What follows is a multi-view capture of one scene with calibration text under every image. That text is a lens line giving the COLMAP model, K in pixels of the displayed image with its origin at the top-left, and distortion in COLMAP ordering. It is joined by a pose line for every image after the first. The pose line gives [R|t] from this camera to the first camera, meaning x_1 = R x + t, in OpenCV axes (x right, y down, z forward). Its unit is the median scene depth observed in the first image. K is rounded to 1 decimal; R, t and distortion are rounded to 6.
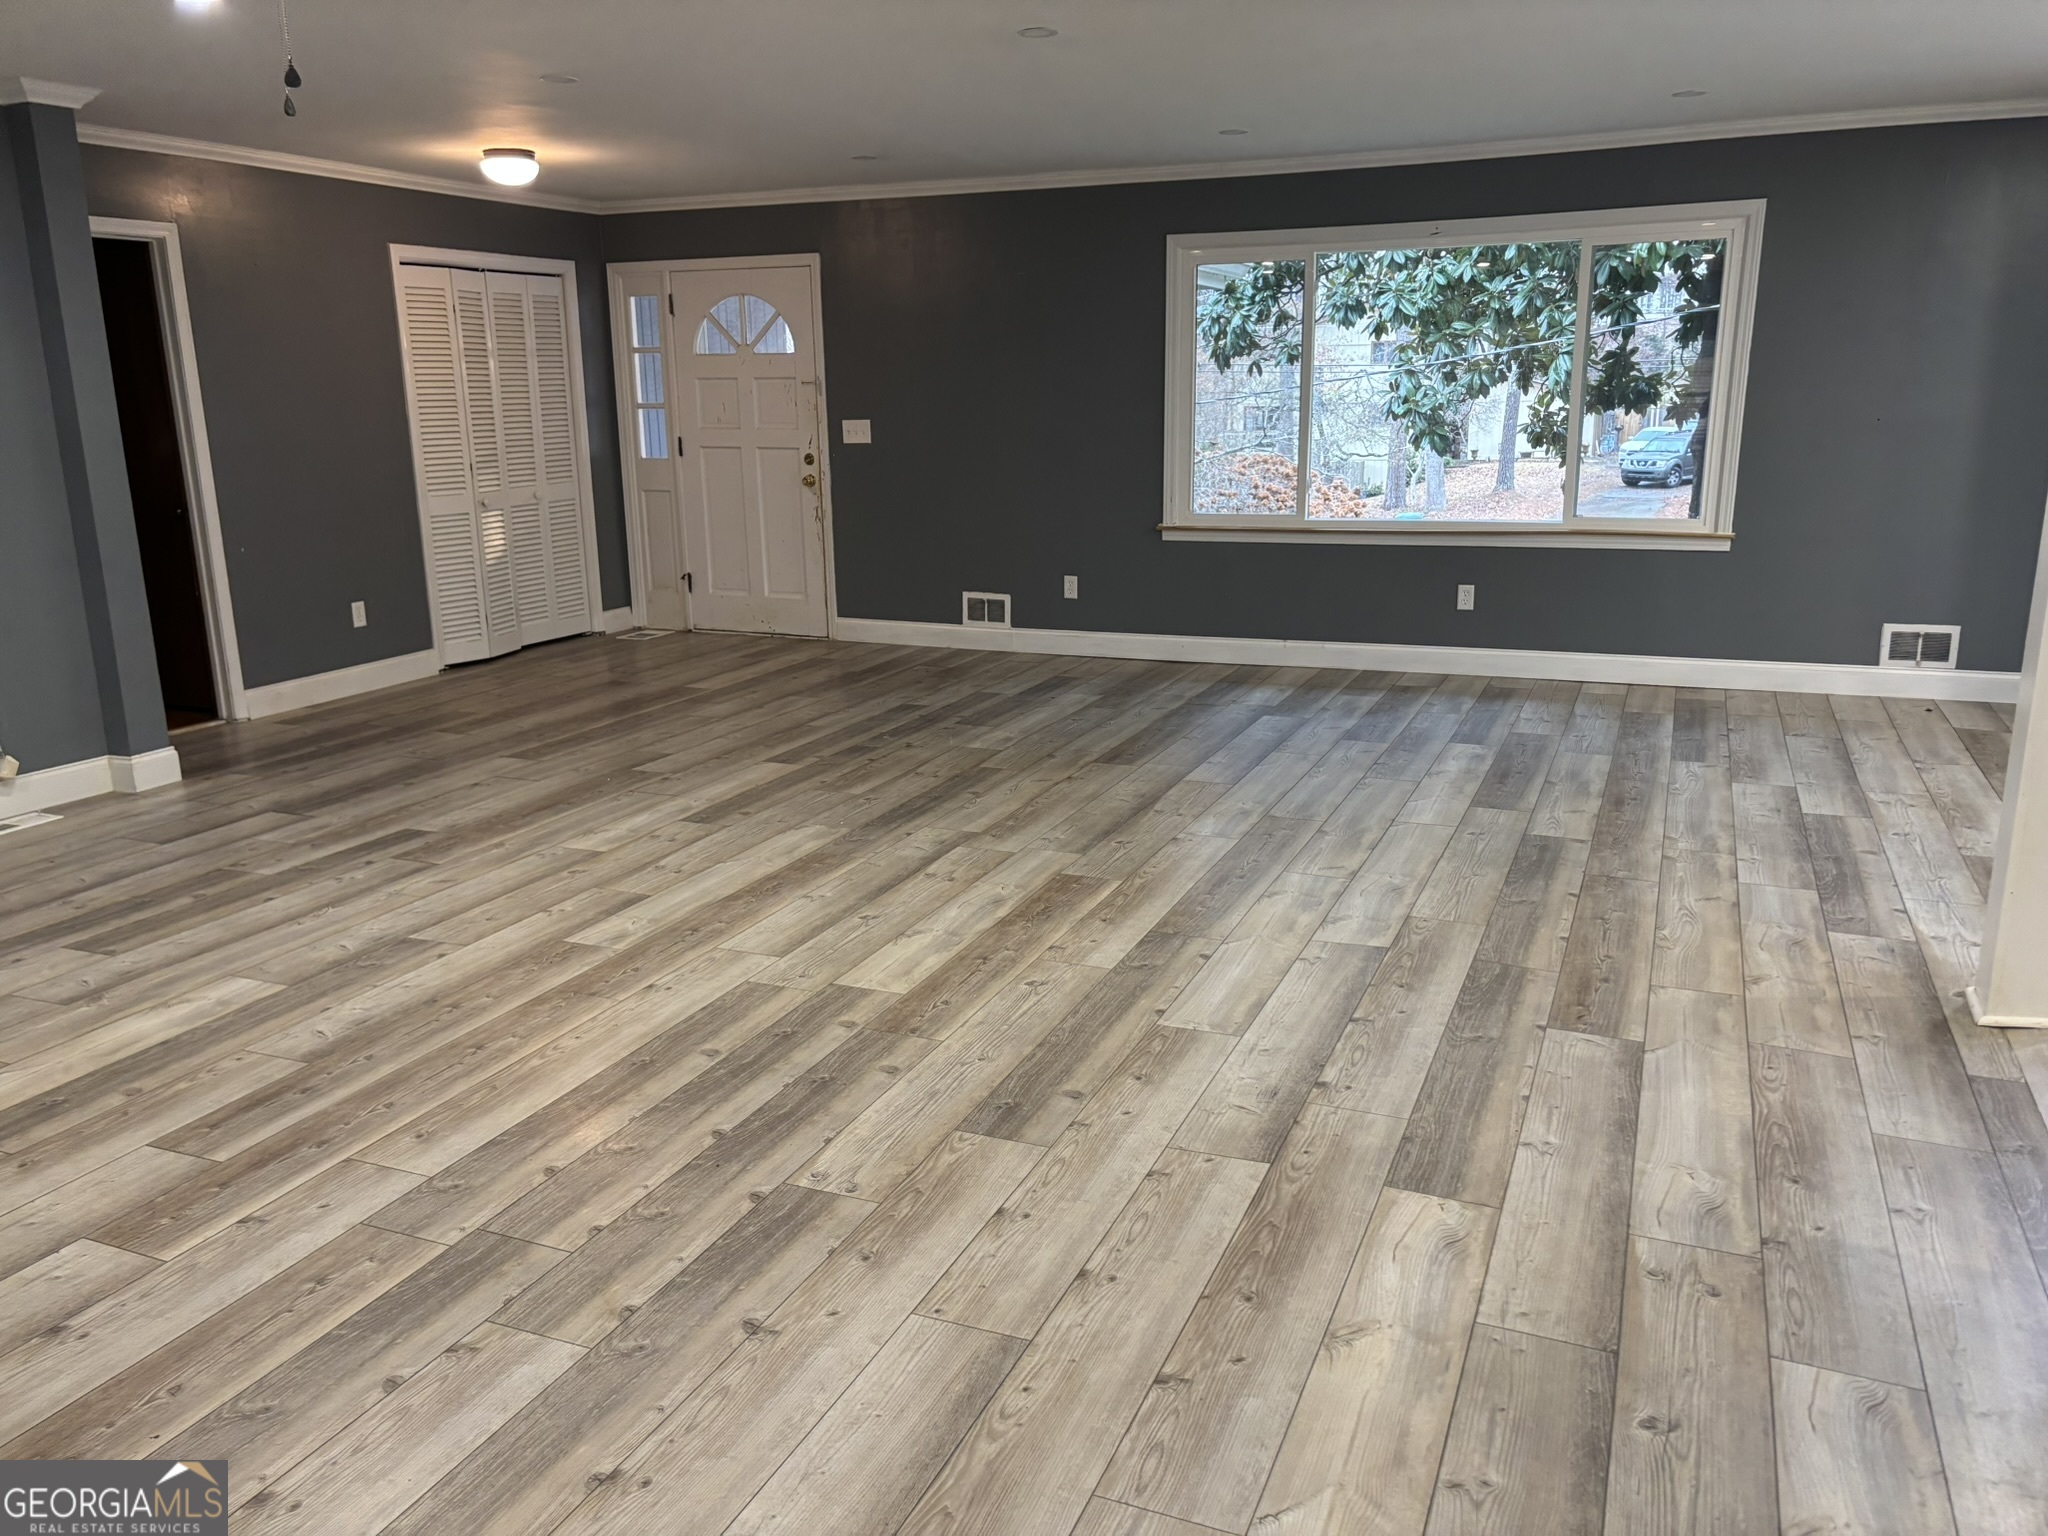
lens RADIAL K [[1549.4, 0, 1024.6], [0, 1549.4, 763.3], [0, 0, 1]] dist [0.046625, -0.051186]
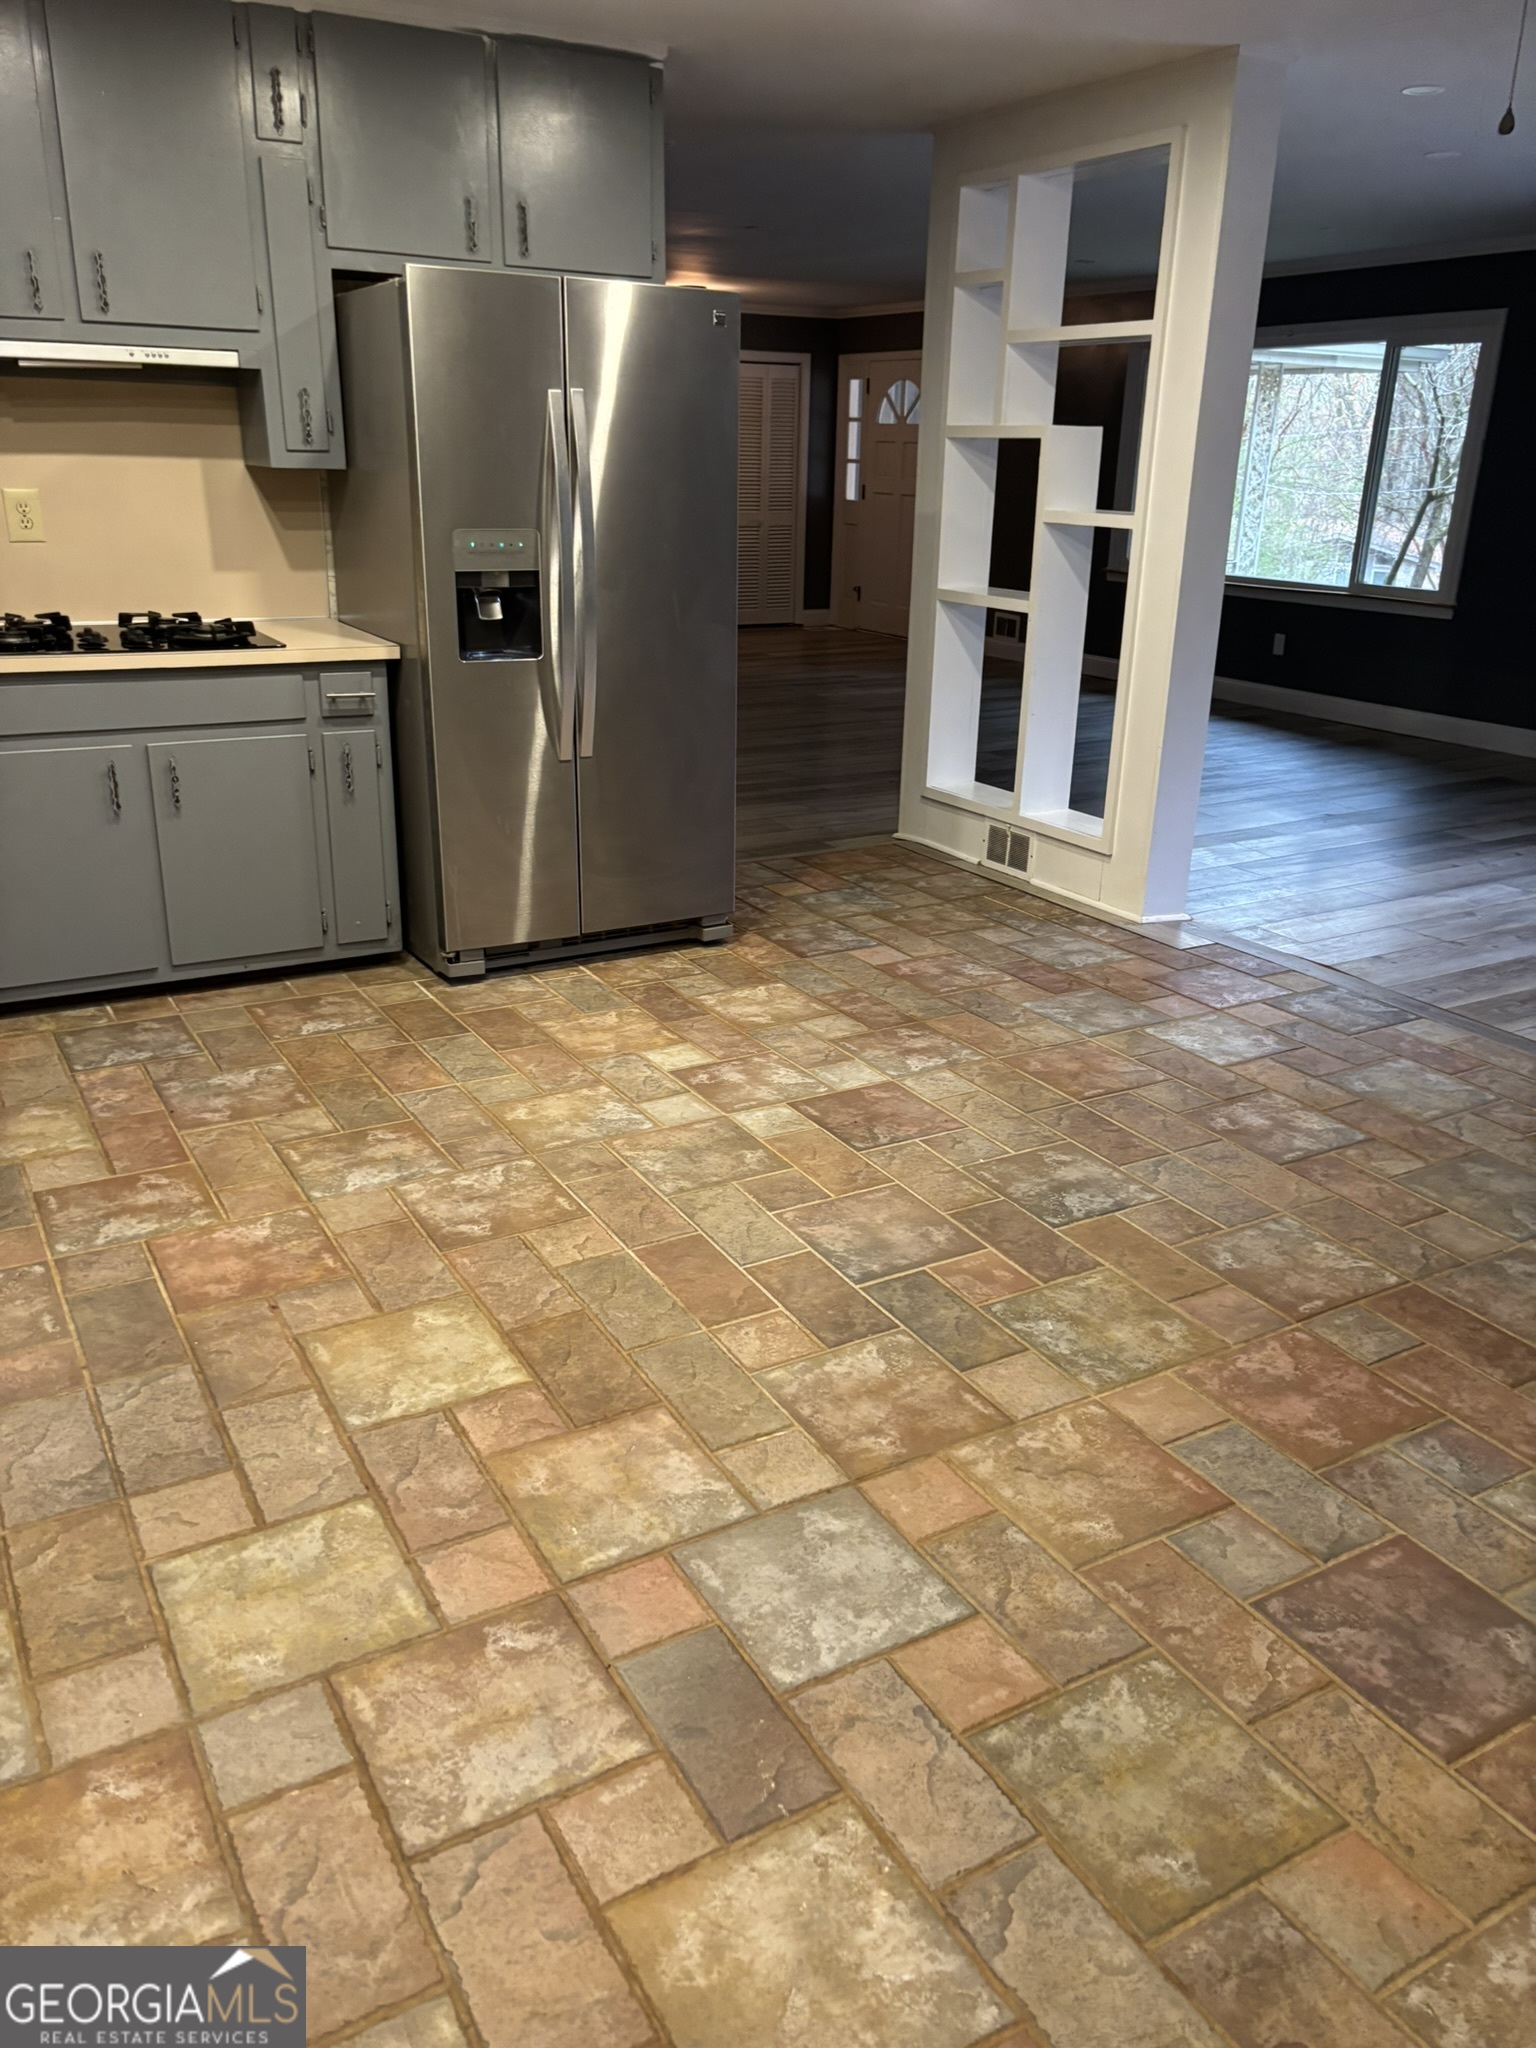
lens RADIAL K [[1549.4, 0, 763.8], [0, 1549.4, 1030.0], [0, 0, 1]] dist [0.046625, -0.051186]
pose [[0.805905, 0.240366, -0.541056, 0.565157], [-0.178721, 0.970013, 0.164725, 0.048321], [0.564426, -0.036054, 0.824696, -0.212099]]
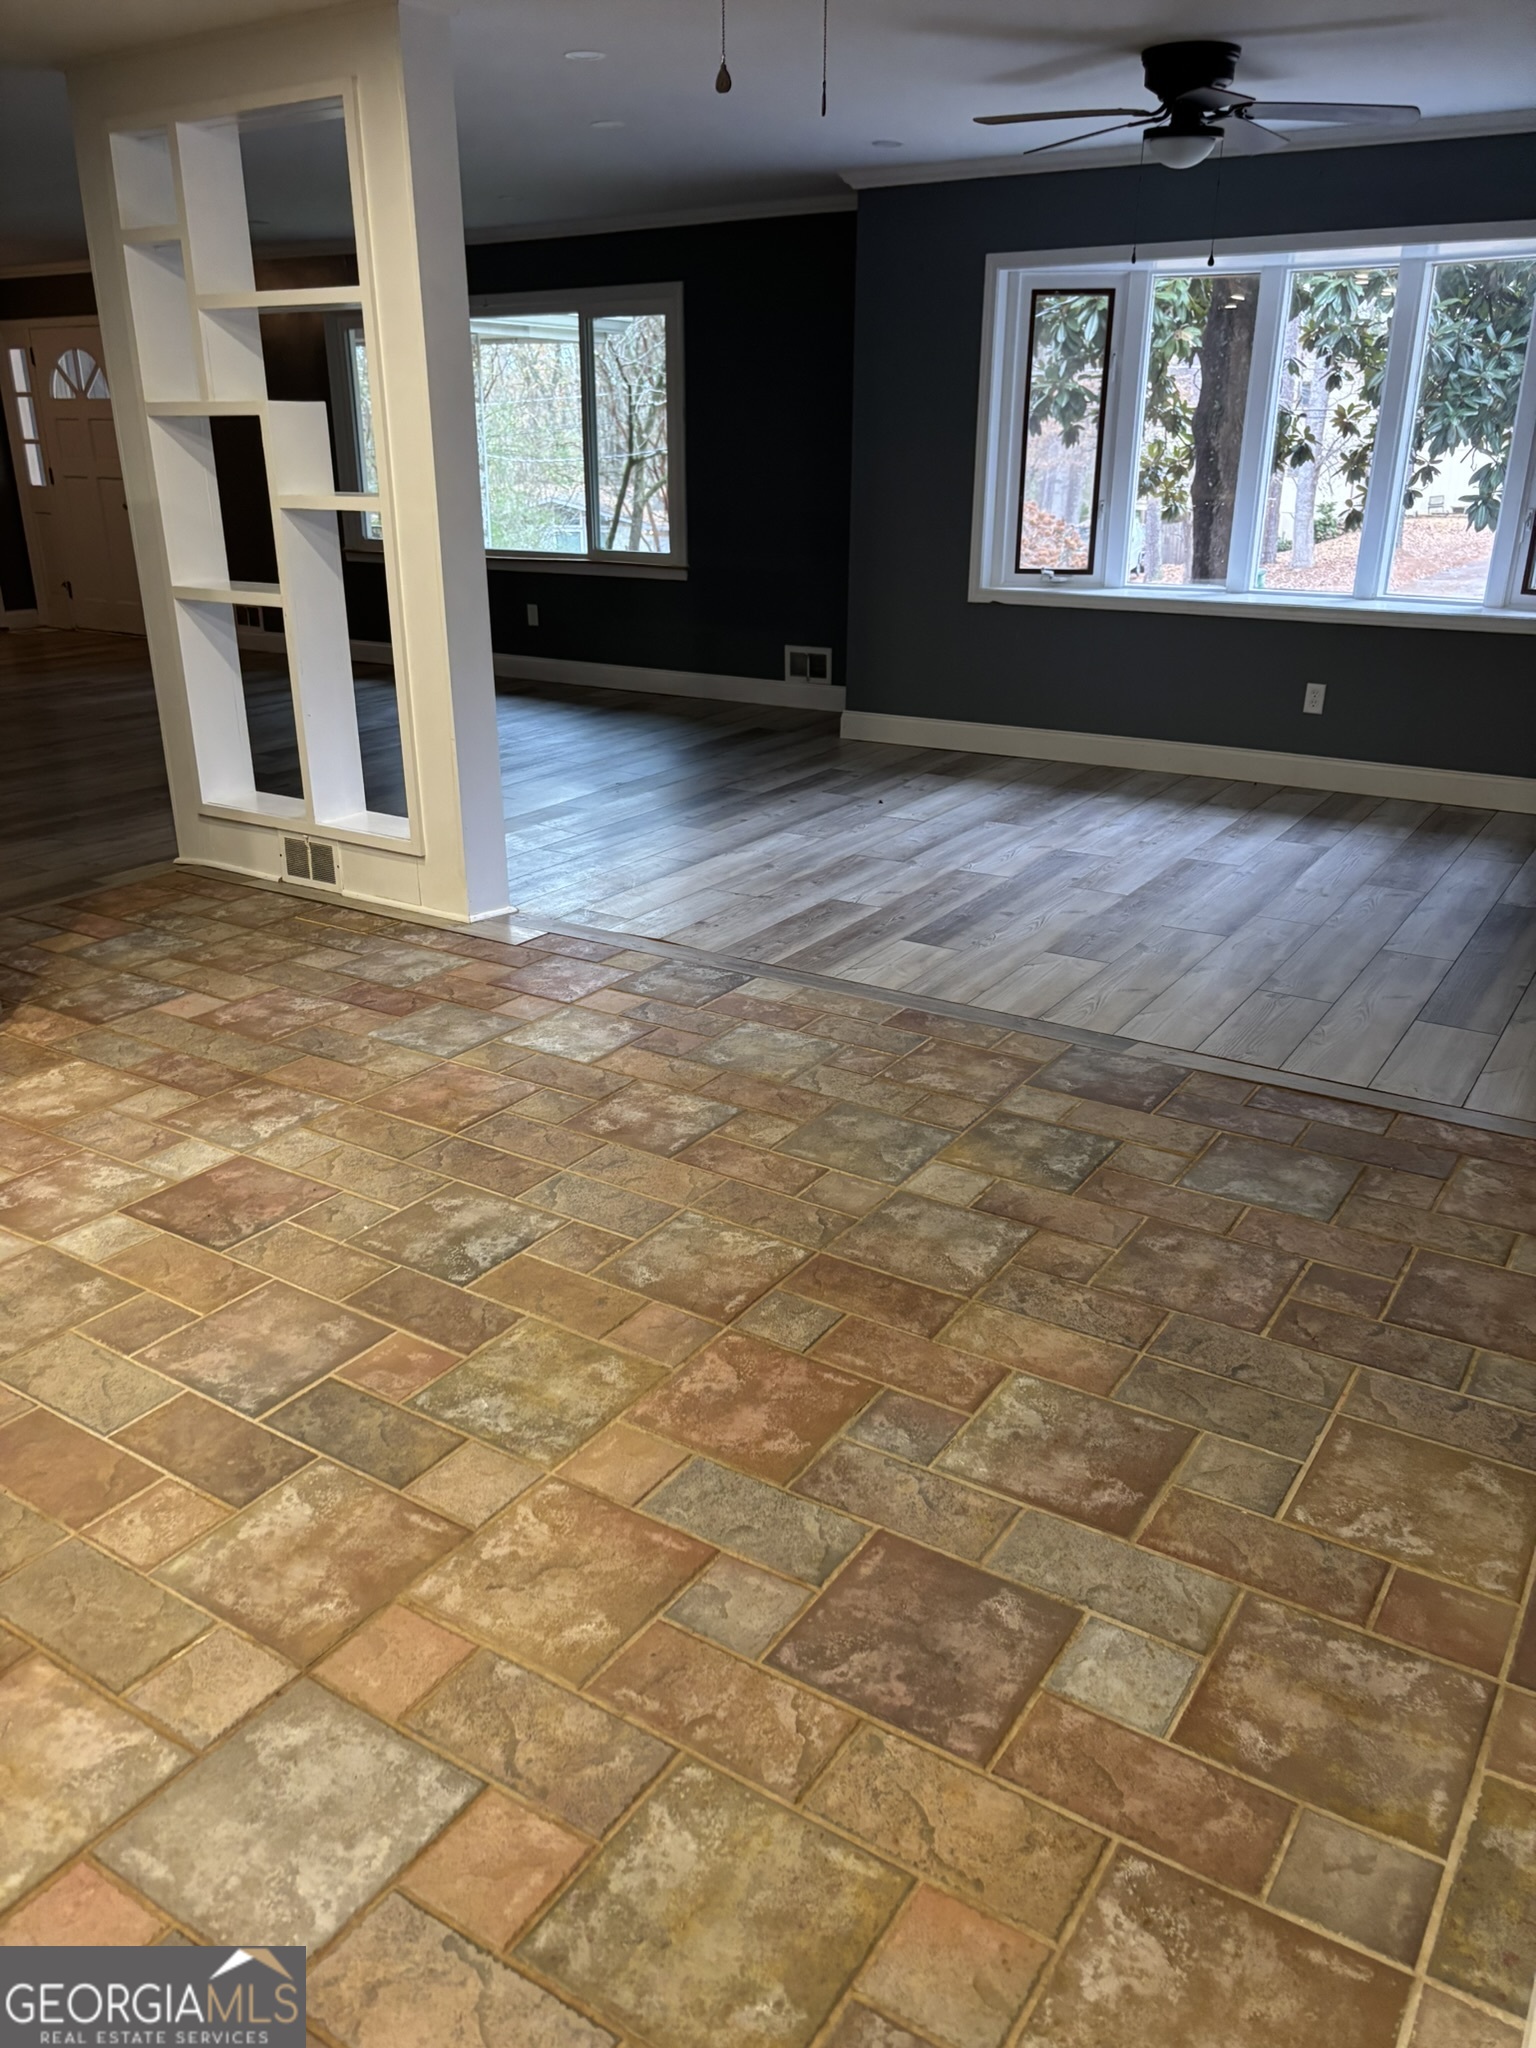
lens RADIAL K [[1549.4, 0, 760.6], [0, 1549.4, 1032.2], [0, 0, 1]] dist [0.046625, -0.051186]
pose [[0.986084, 0.075260, -0.148237, 0.543058], [-0.055883, 0.989833, 0.130800, 0.040252], [0.156574, -0.120695, 0.980264, -0.185760]]
